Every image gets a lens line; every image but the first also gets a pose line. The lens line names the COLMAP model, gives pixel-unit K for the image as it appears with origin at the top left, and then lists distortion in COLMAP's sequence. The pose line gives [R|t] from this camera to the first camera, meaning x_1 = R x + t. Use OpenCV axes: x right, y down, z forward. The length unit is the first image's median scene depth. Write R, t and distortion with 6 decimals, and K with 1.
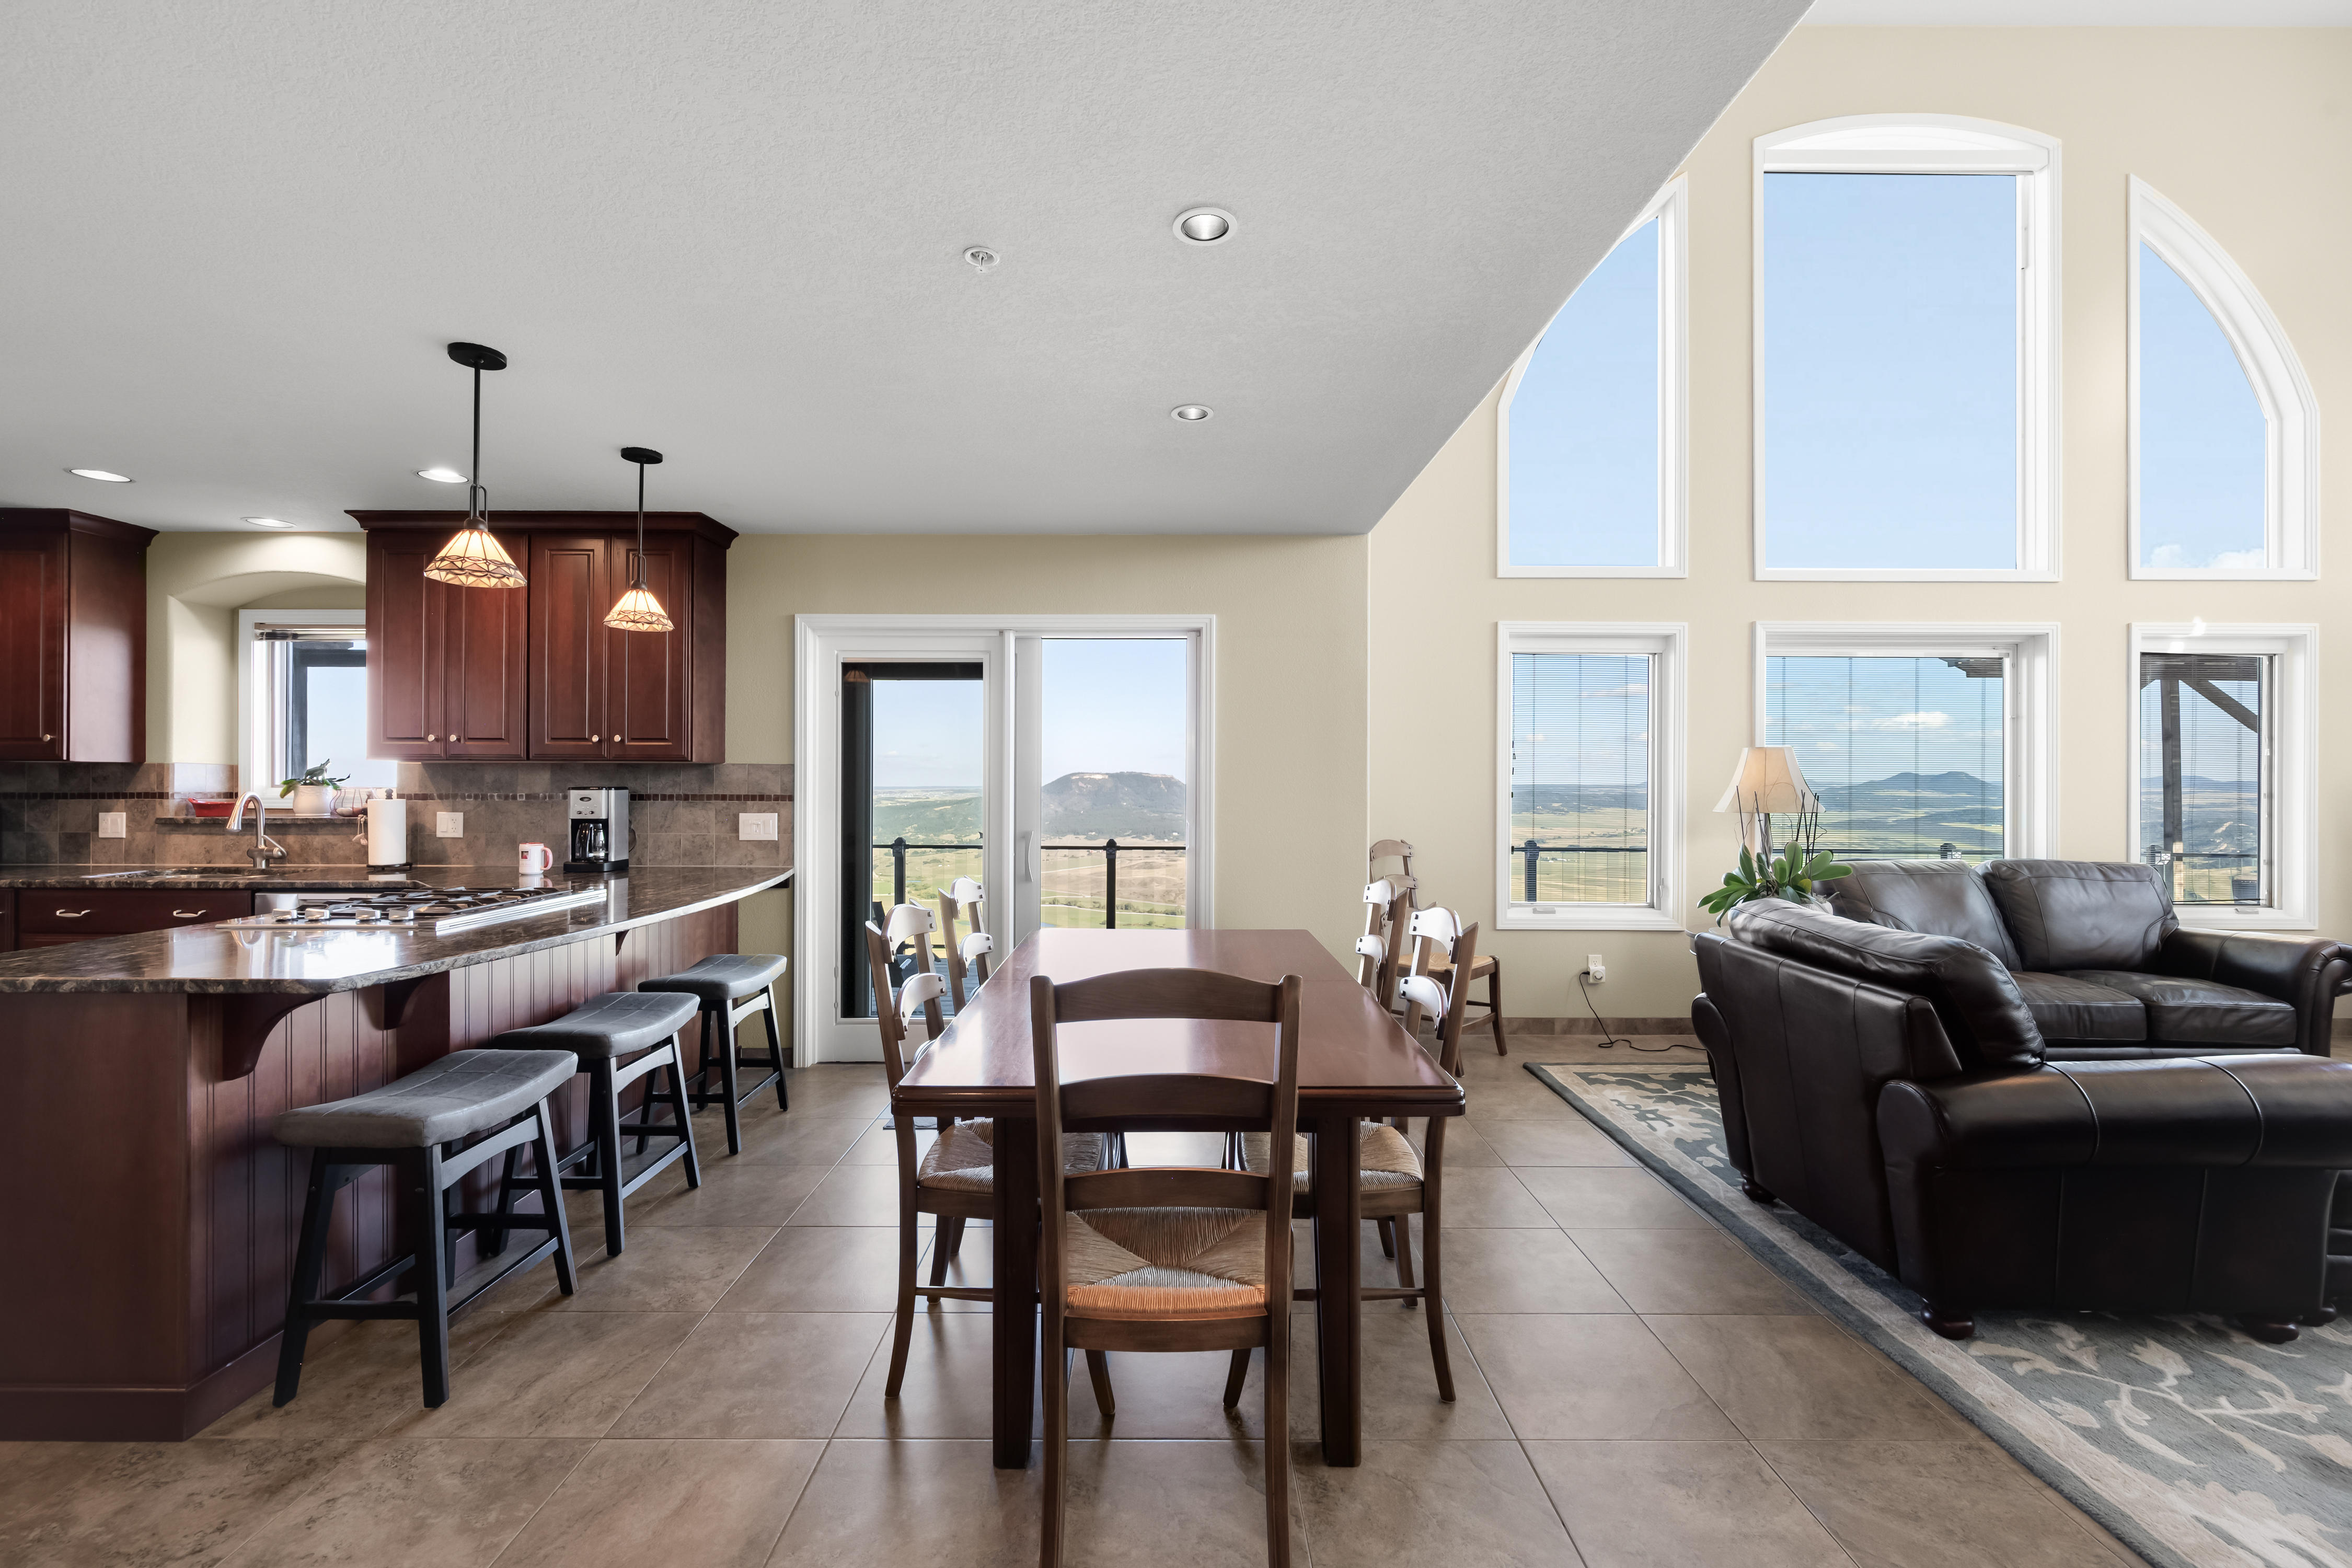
lens RADIAL K [[985.4, 0, 1163.9], [0, 985.4, 775.9], [0, 0, 1]] dist [-0.000473, 0.000614]
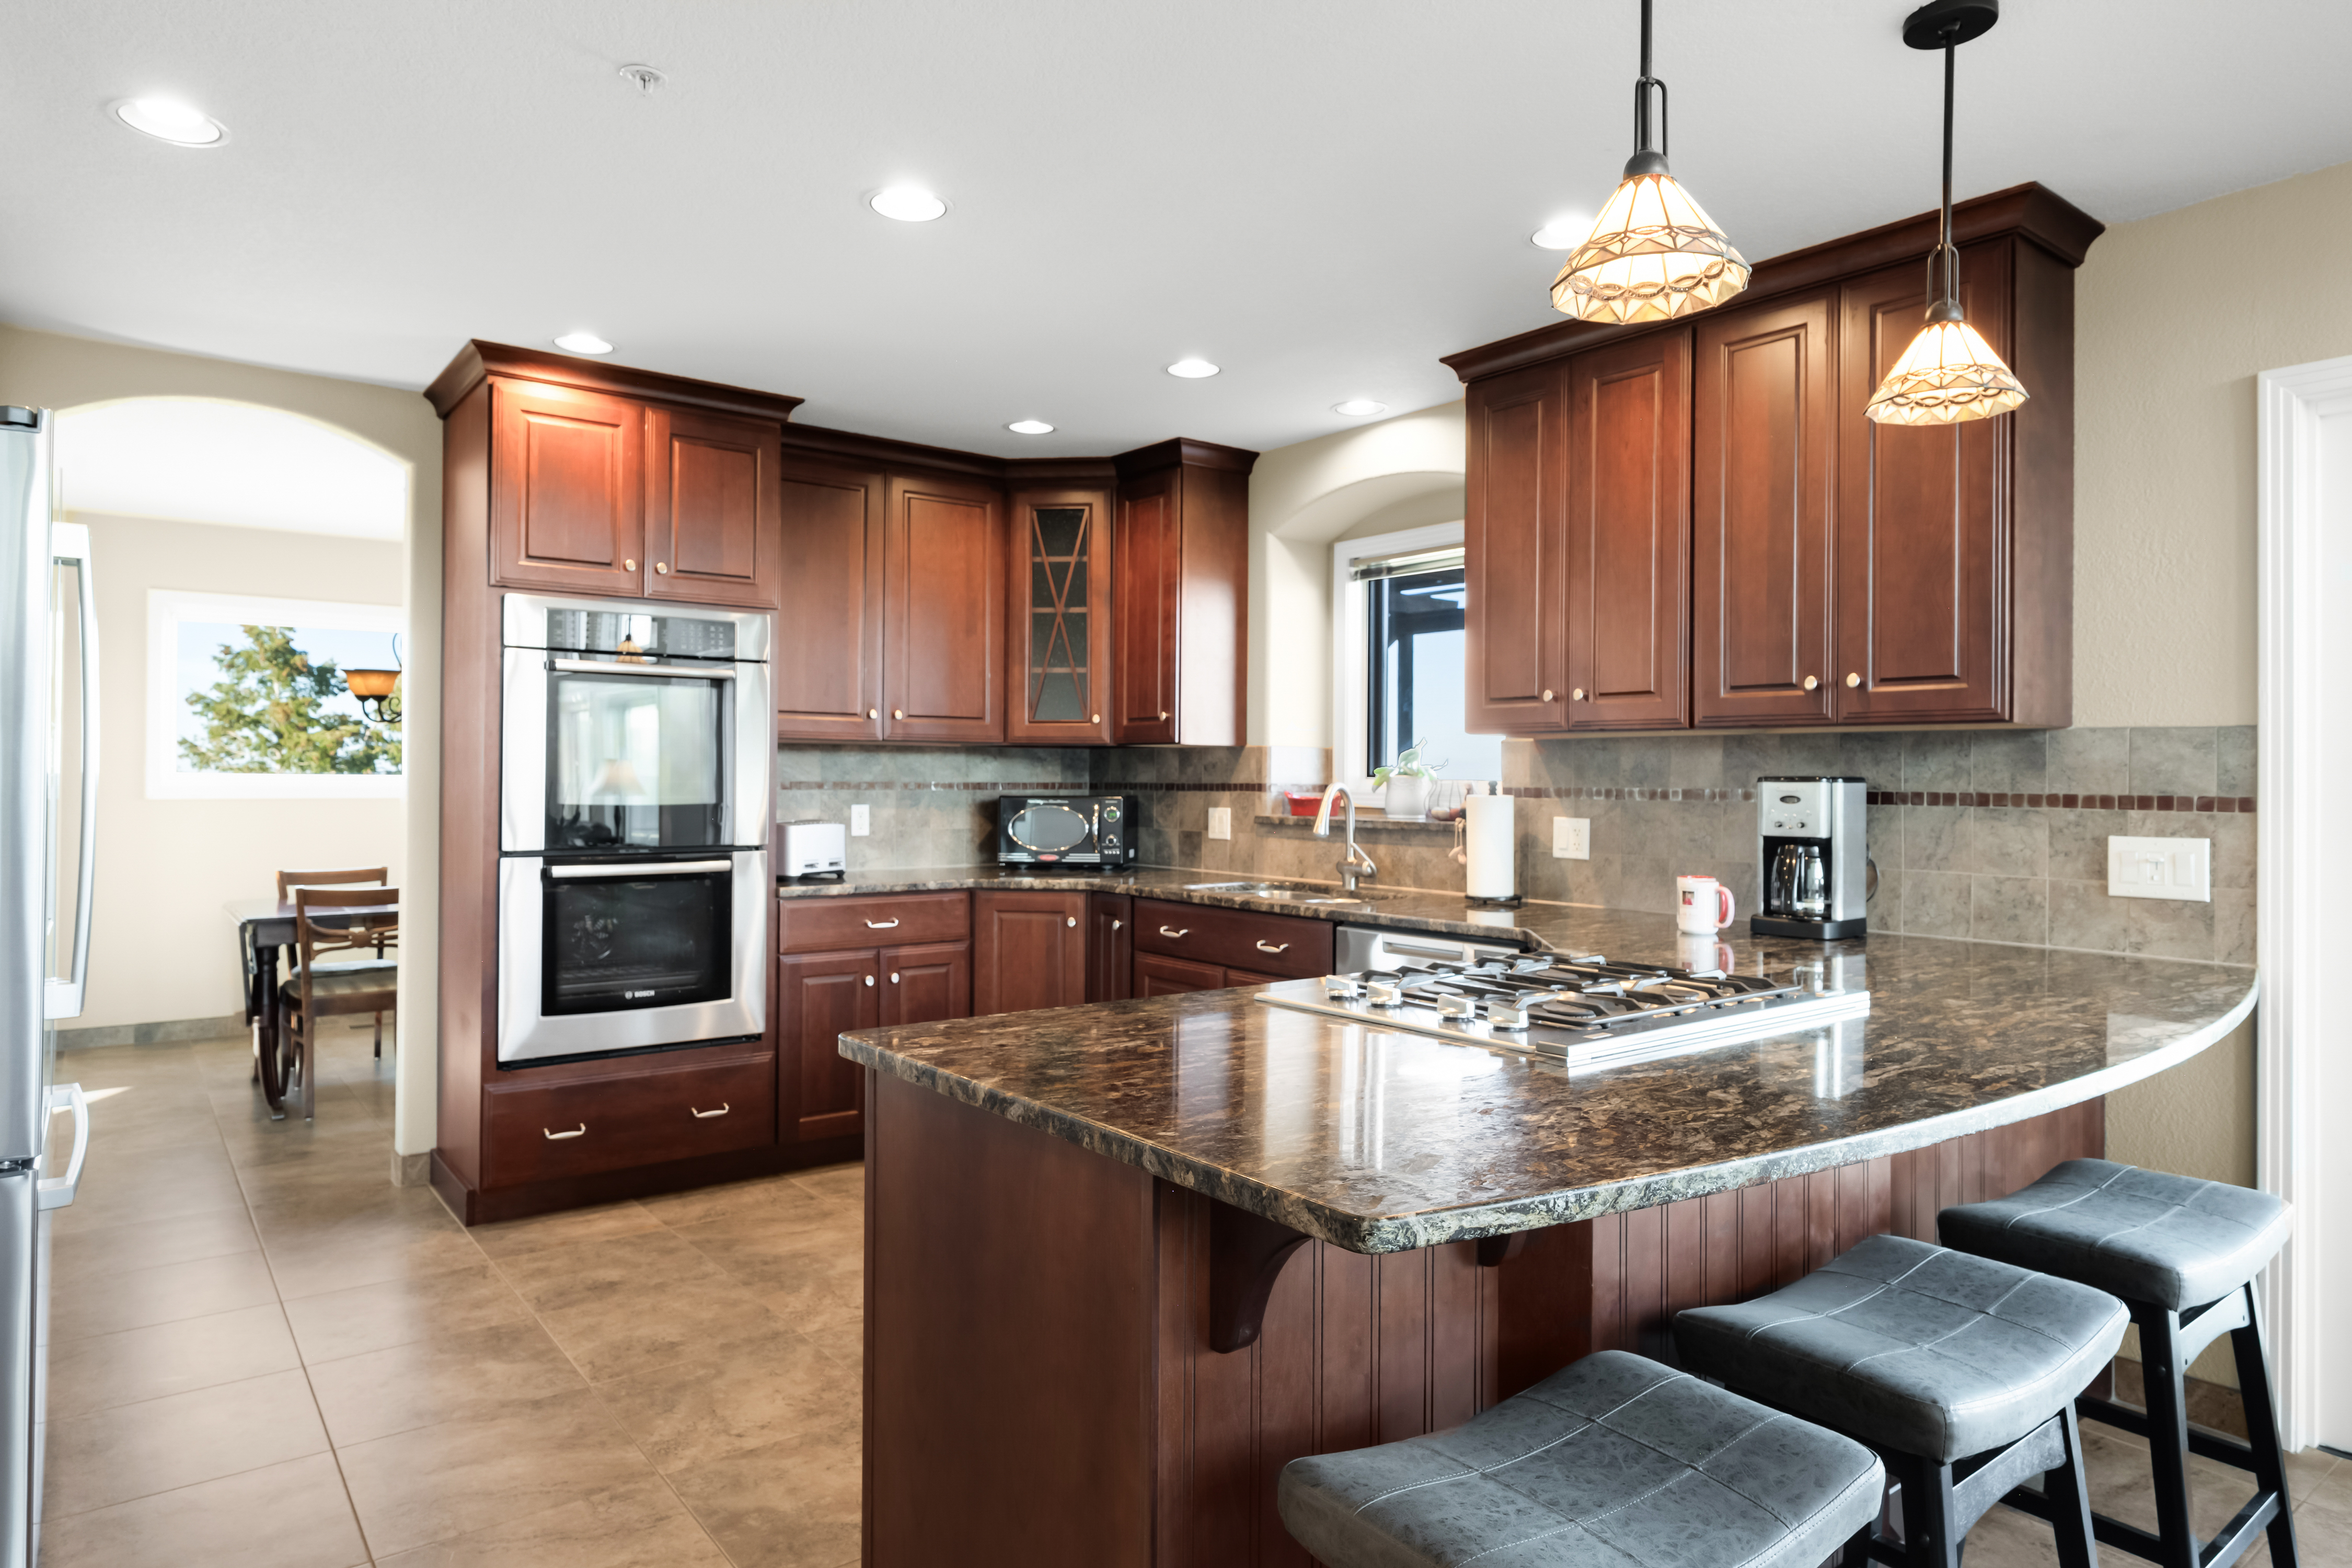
lens RADIAL K [[1356.7, 0, 1193.7], [0, 1356.7, 774.6], [0, 0, 1]] dist [-0.005201, 0.000034]
pose [[0.632631, 0.000242, -0.774454, -0.215585], [-0.003841, 0.999989, -0.002825, 0.012942], [0.774444, 0.004762, 0.632624, 0.277935]]
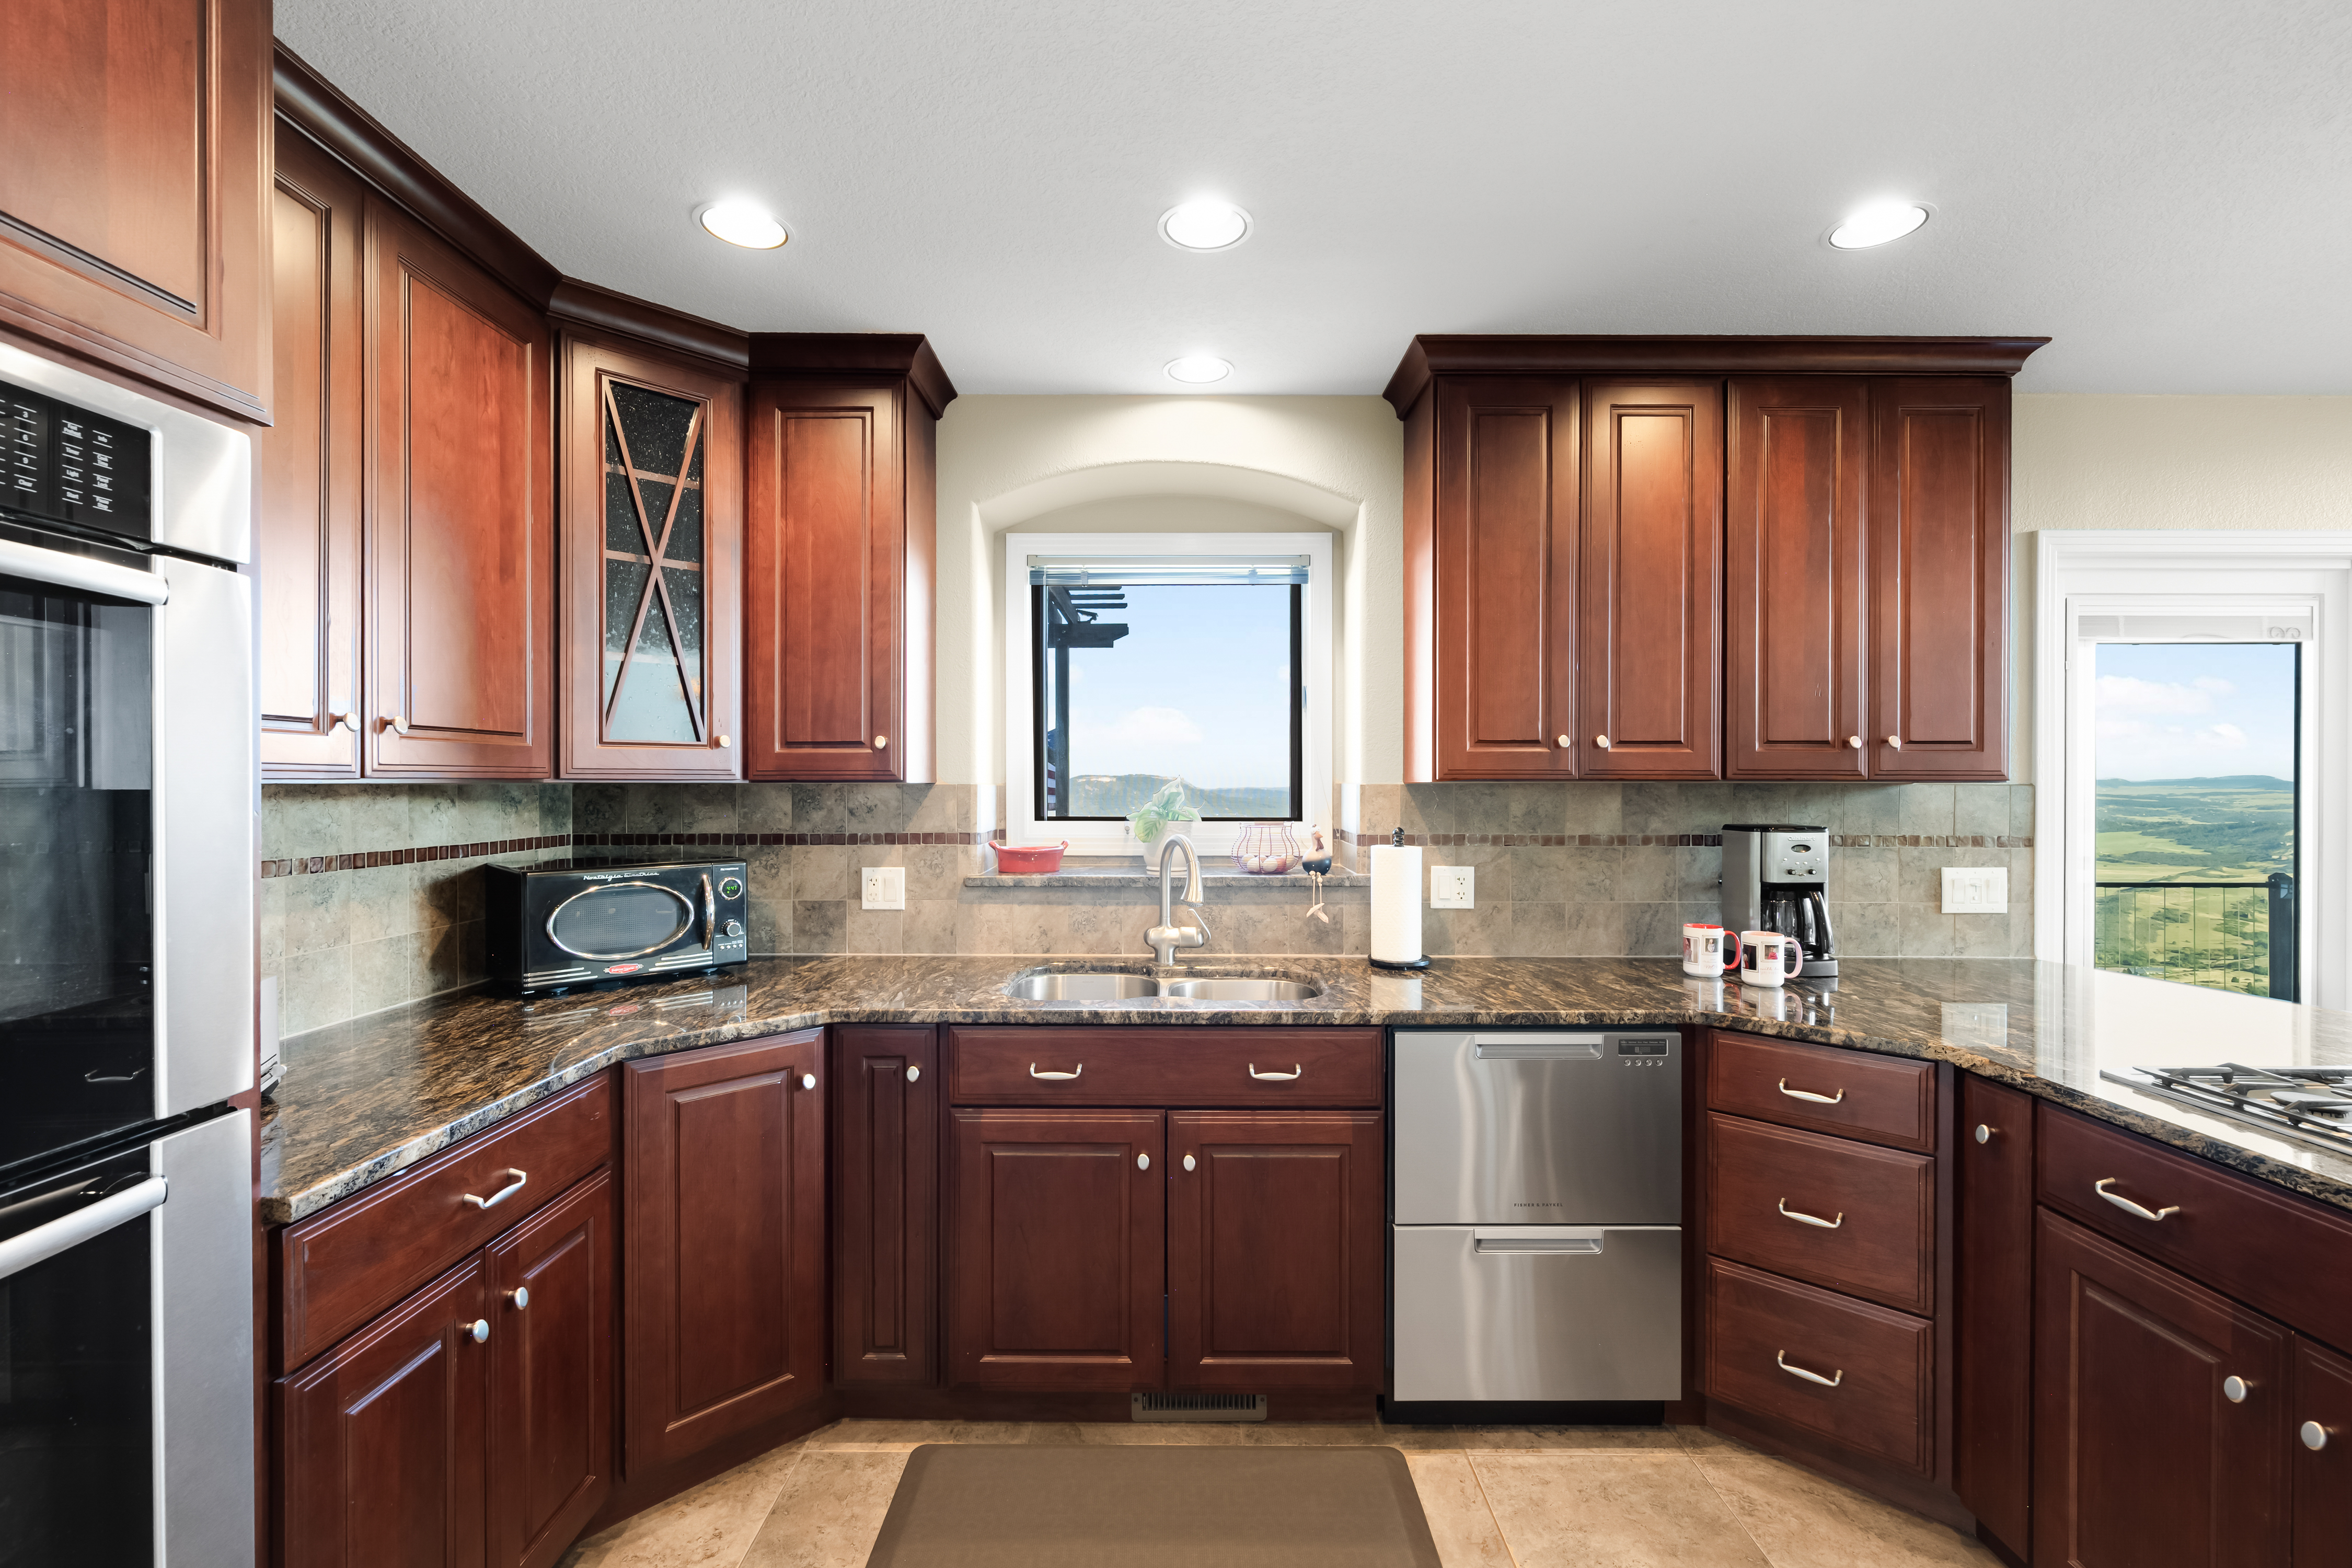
lens RADIAL K [[985.4, 0, 1095.5], [0, 985.4, 788.2], [0, 0, 1]] dist [-0.000473, 0.000614]
pose [[0.999964, -0.001565, -0.008378, -0.941464], [0.001656, 0.999940, 0.010785, -0.017008], [0.008361, -0.010799, 0.999907, 0.409382]]
